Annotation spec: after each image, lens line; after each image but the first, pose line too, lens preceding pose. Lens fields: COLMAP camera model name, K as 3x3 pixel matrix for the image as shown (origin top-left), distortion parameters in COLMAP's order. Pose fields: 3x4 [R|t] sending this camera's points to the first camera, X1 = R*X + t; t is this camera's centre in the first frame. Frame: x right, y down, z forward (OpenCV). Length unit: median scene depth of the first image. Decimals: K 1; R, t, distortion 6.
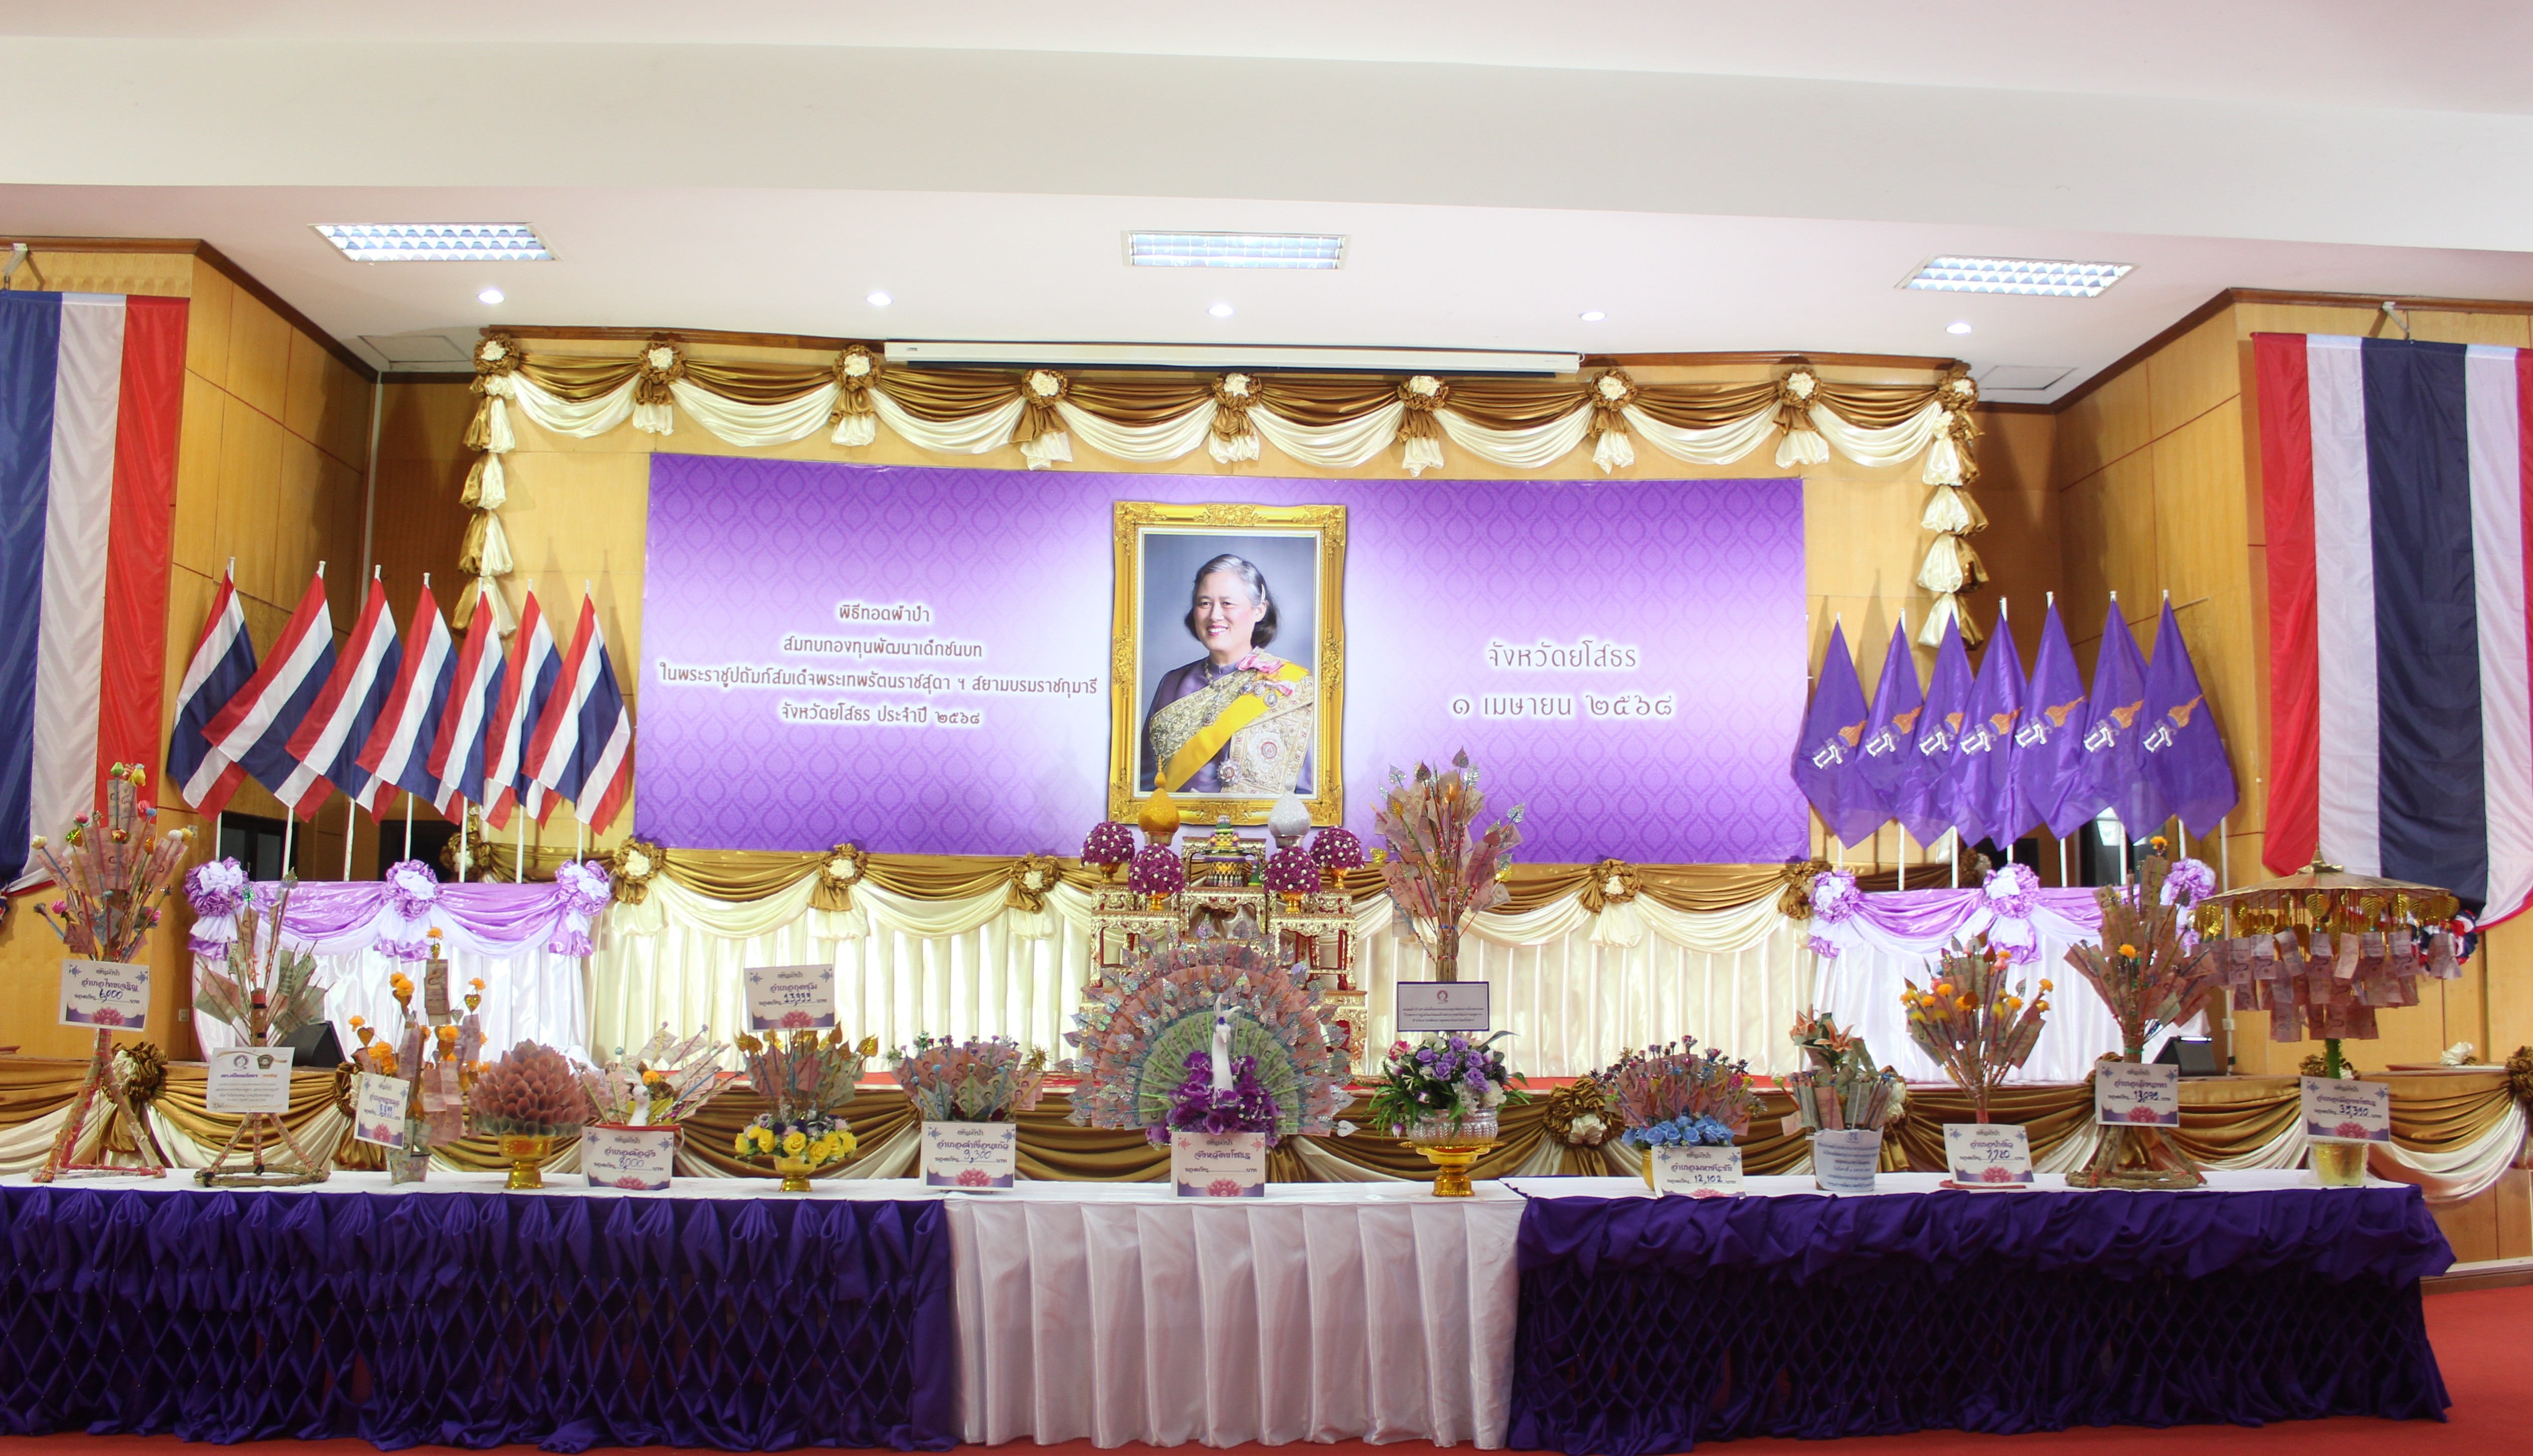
lens RADIAL K [[2286.8, 0, 1314.4], [0, 2286.8, 713.6], [0, 0, 1]] dist [-0.168948, 0.168436]
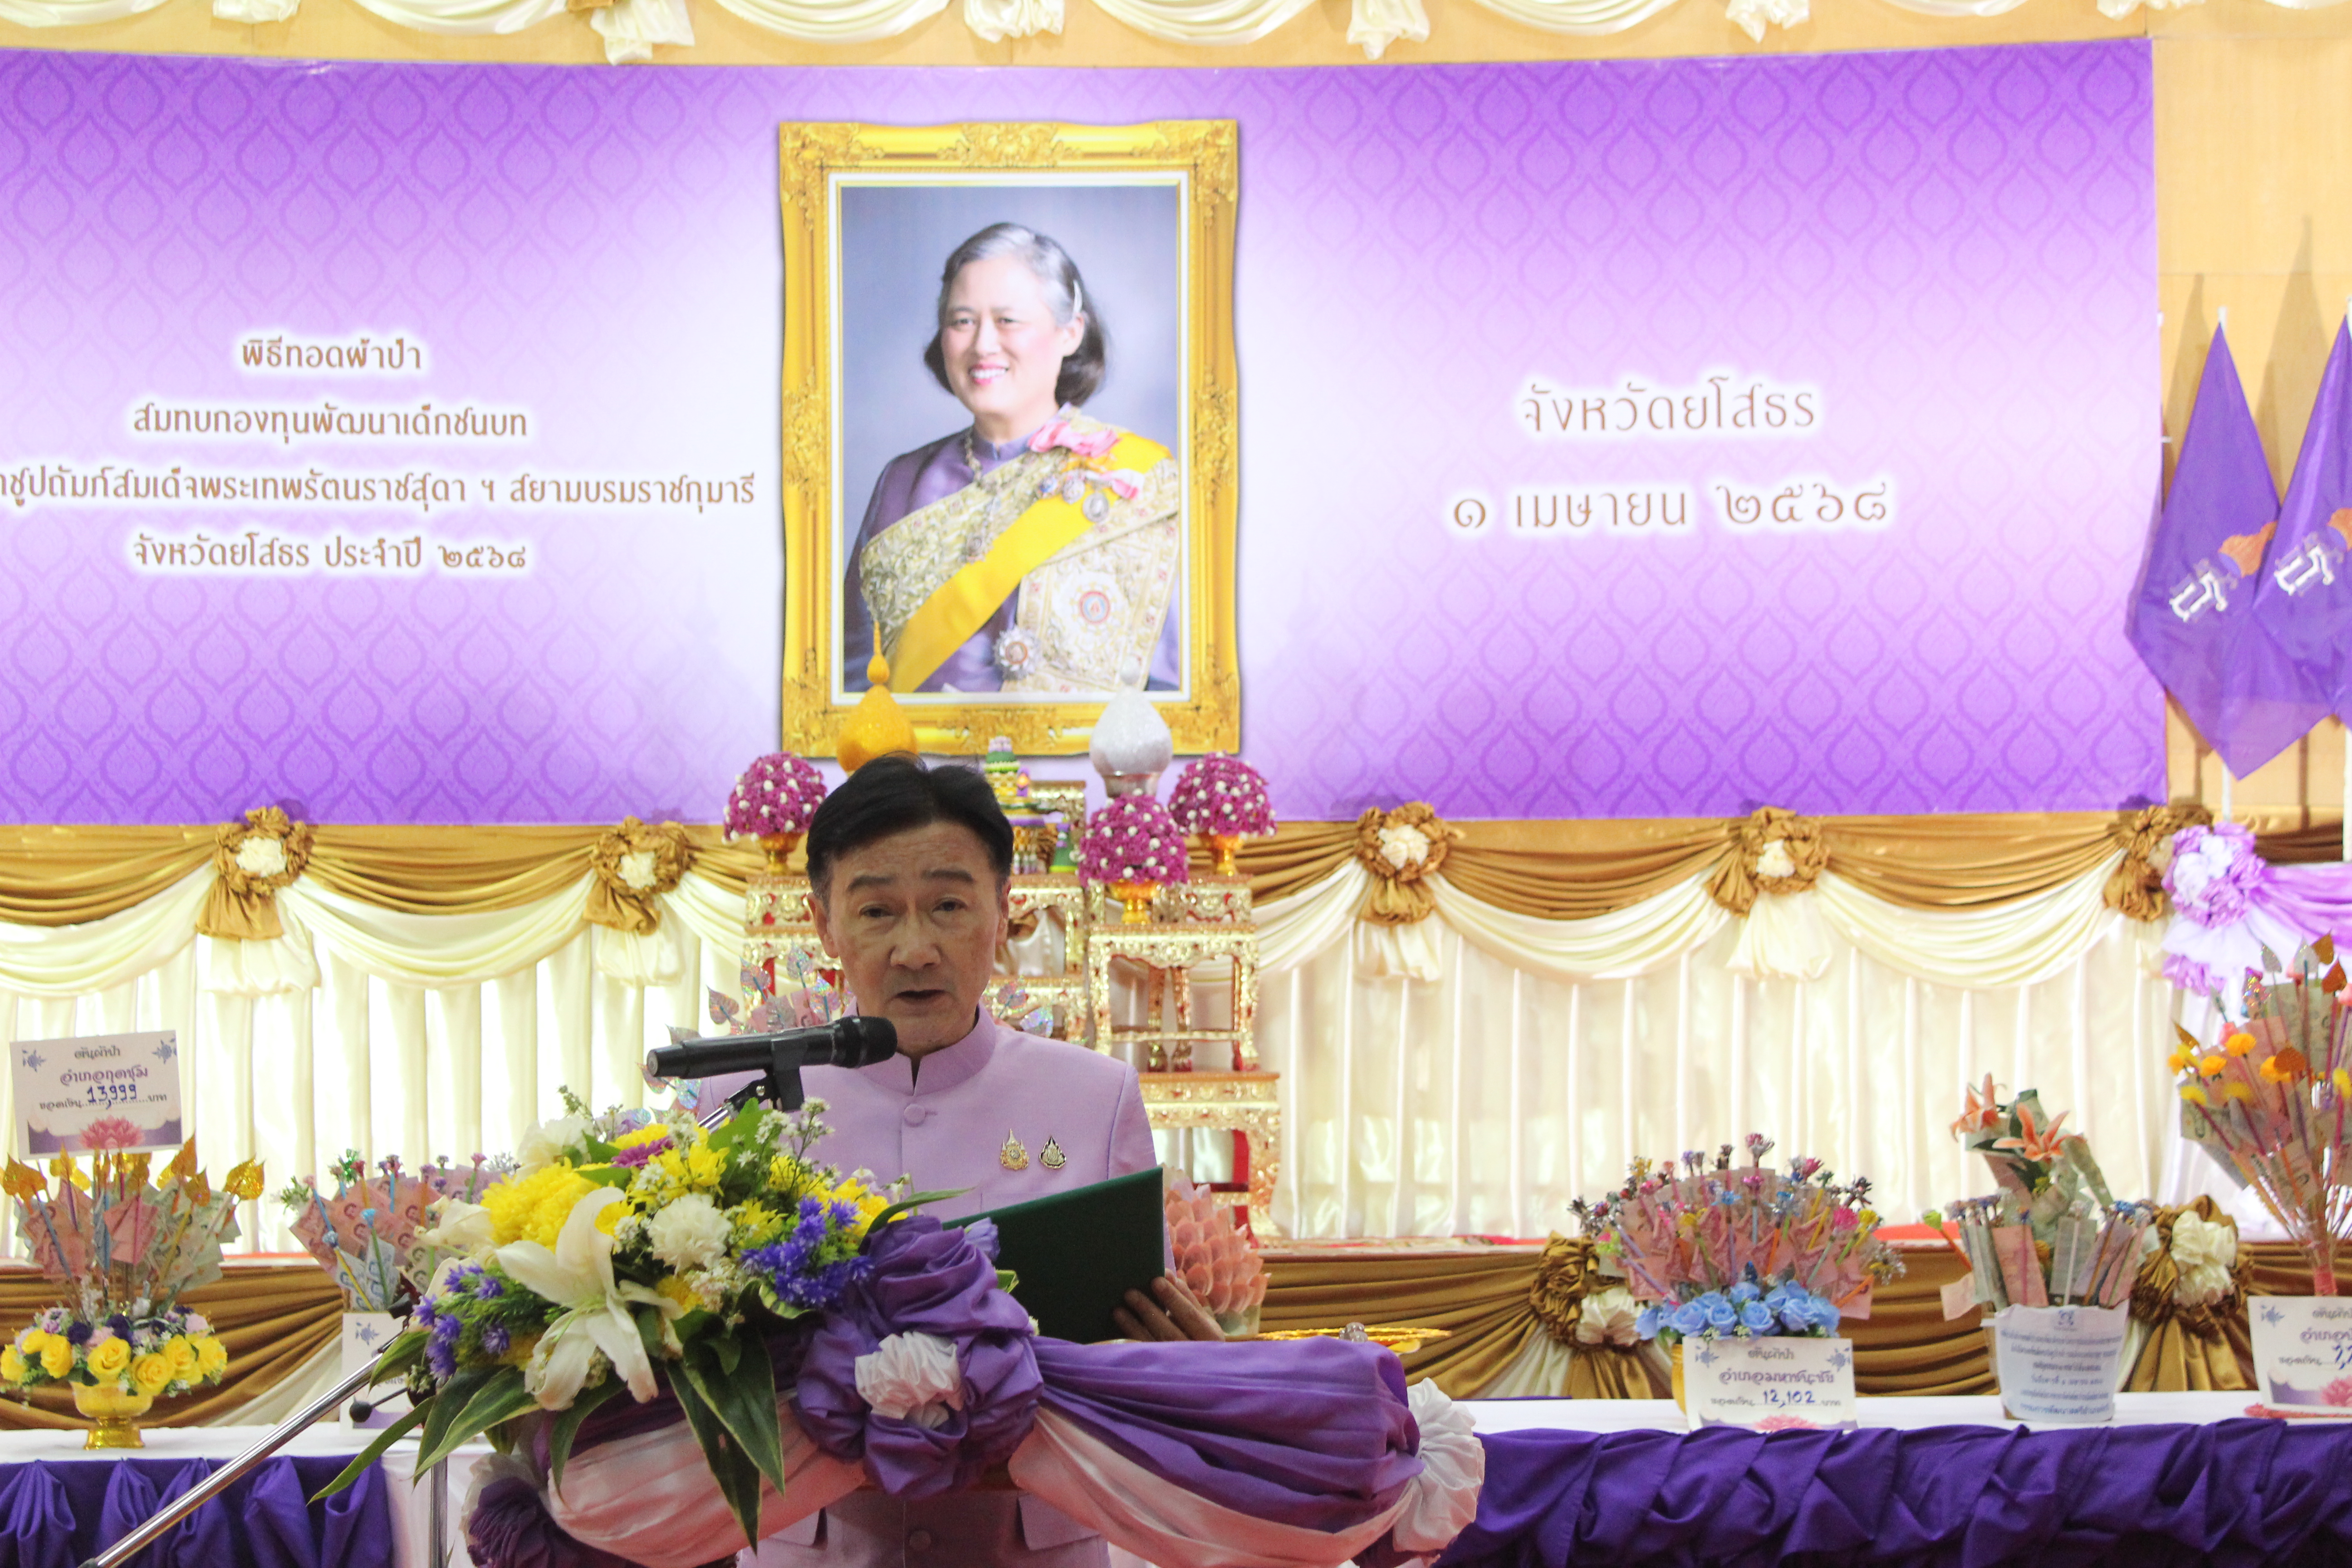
lens RADIAL K [[4807.7, 0, 1163.7], [0, 4807.7, 777.8], [0, 0, 1]] dist [0.037671, 0.198934]
pose [[0.999082, -0.019750, -0.038007, 0.036883], [0.021818, 0.998259, 0.054796, -0.004574], [0.036859, -0.055575, 0.997774, -0.076679]]
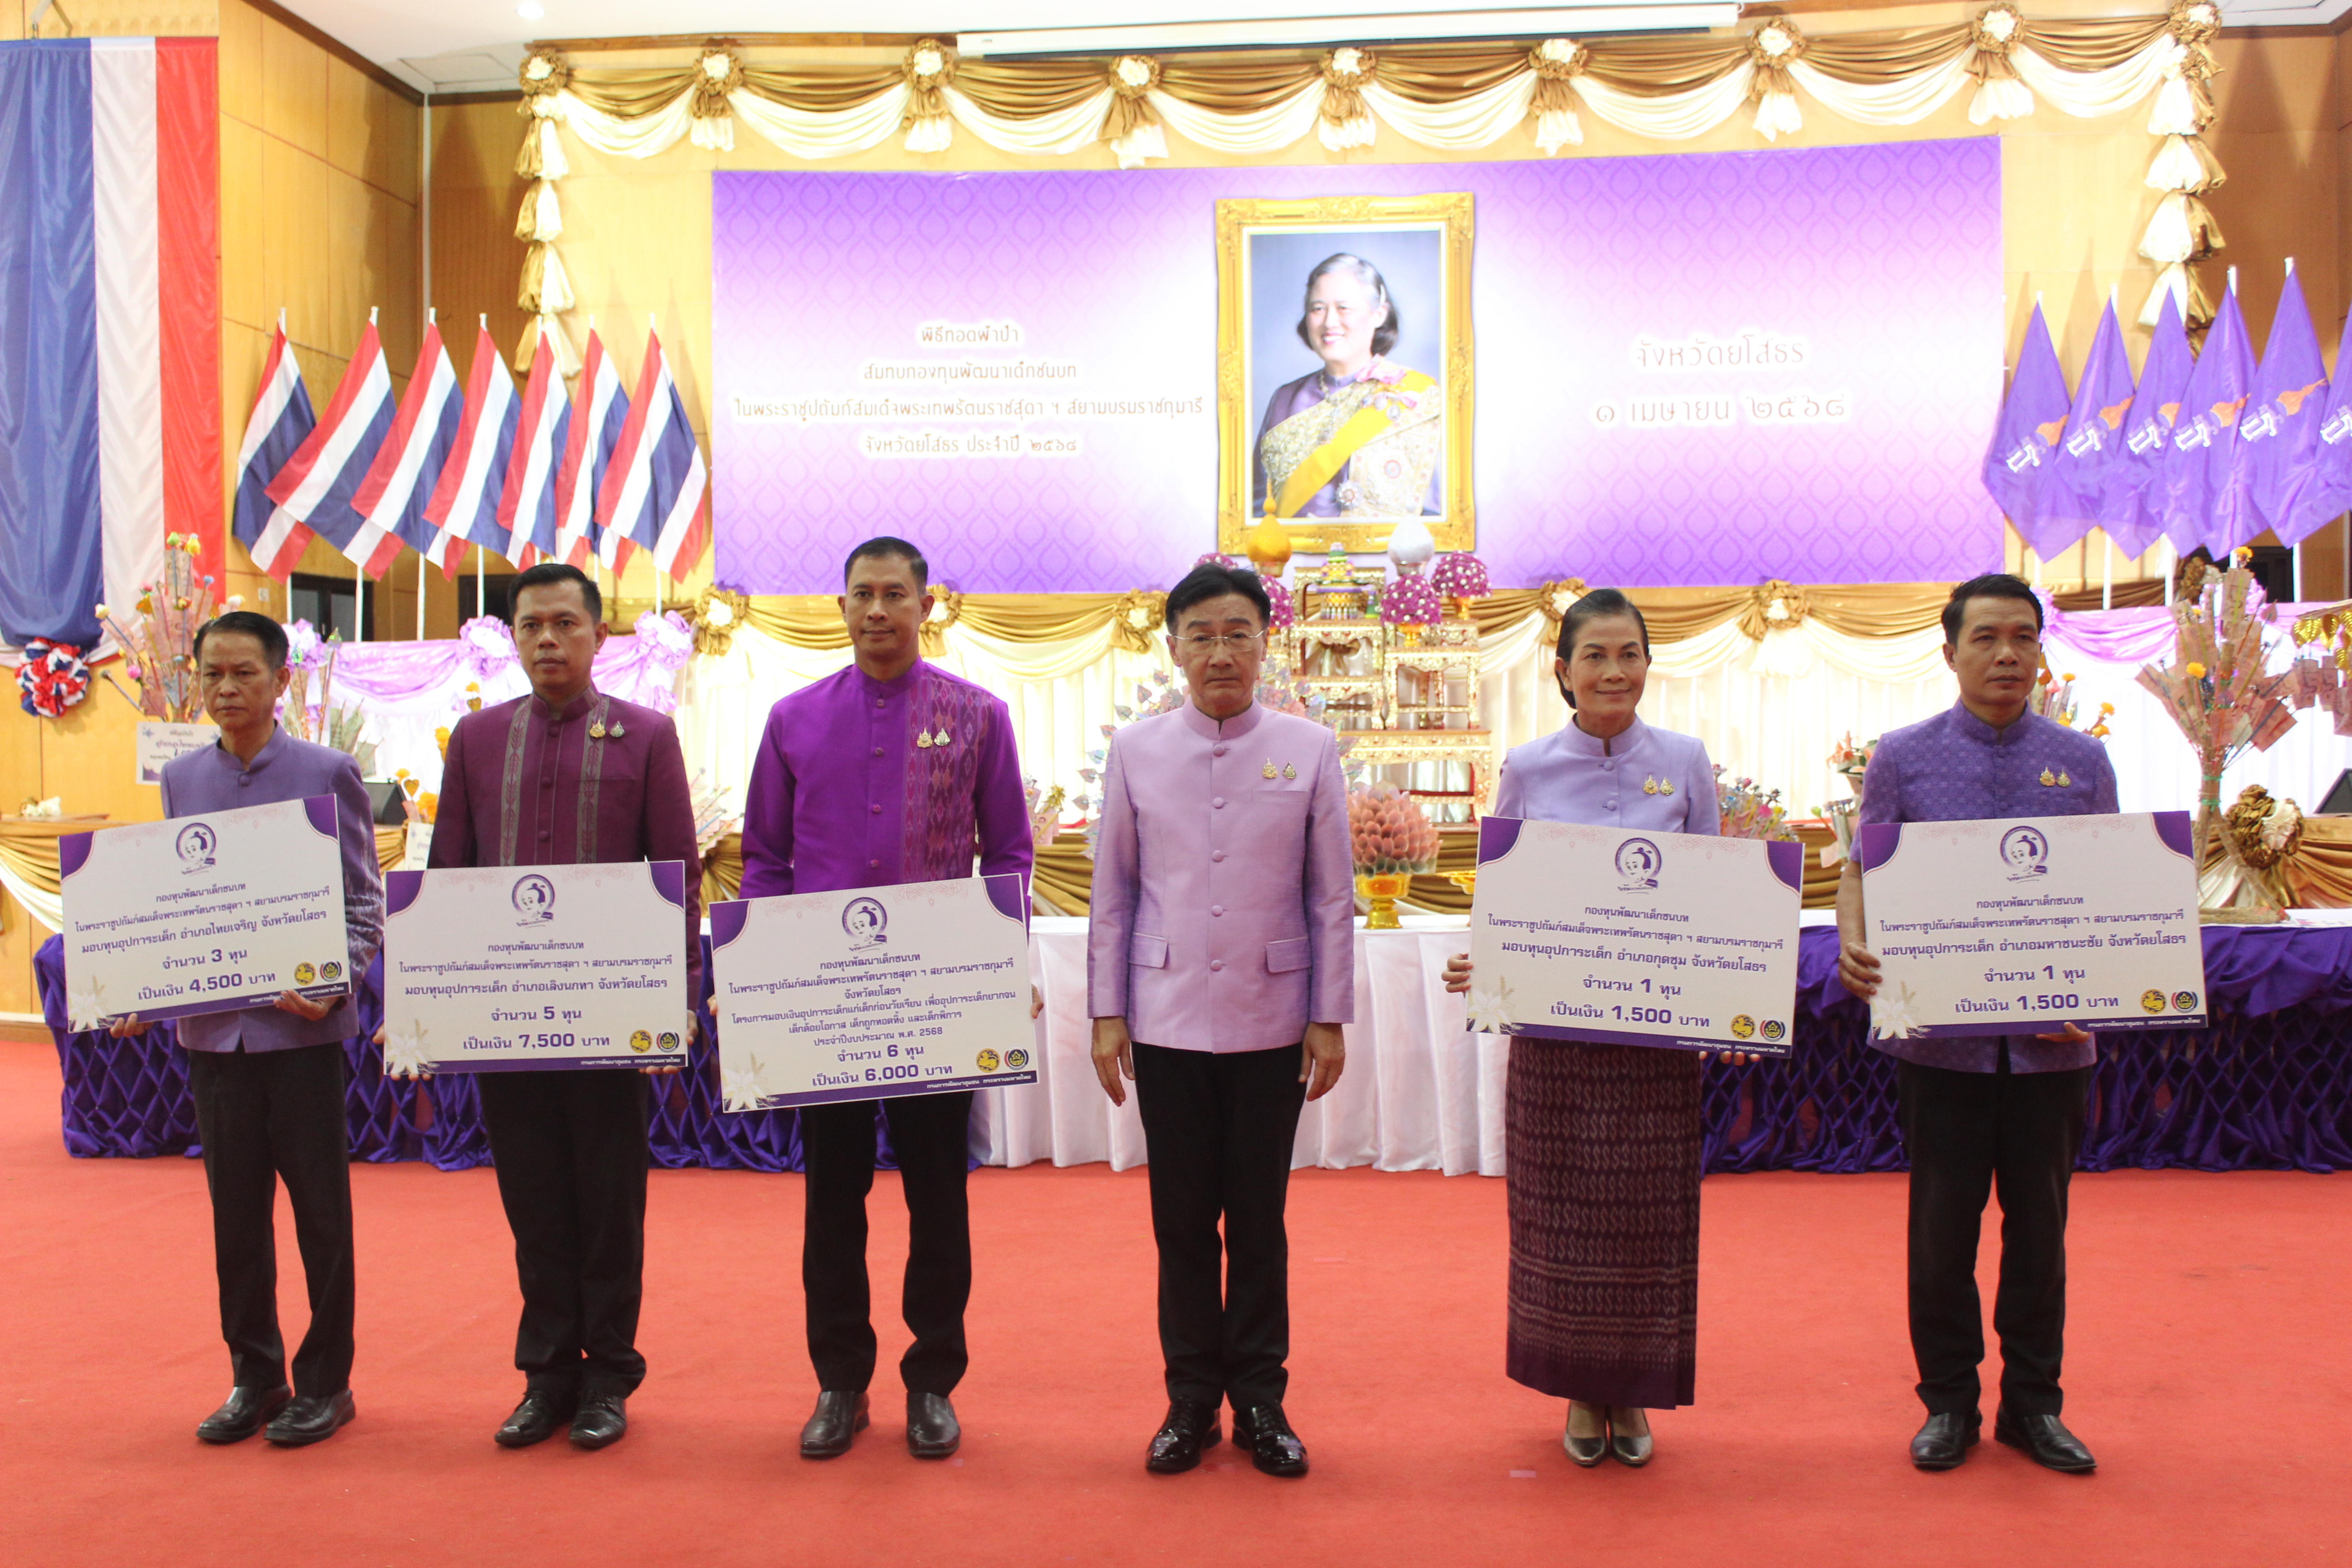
lens RADIAL K [[2716.7, 0, 1127.7], [0, 2716.7, 778.2], [0, 0, 1]] dist [-0.101427, 0.156428]
pose [[0.985127, -0.013478, -0.171298, 0.061407], [0.036062, 0.990933, 0.129424, -0.005586], [0.168000, -0.133676, 0.976681, -0.091736]]
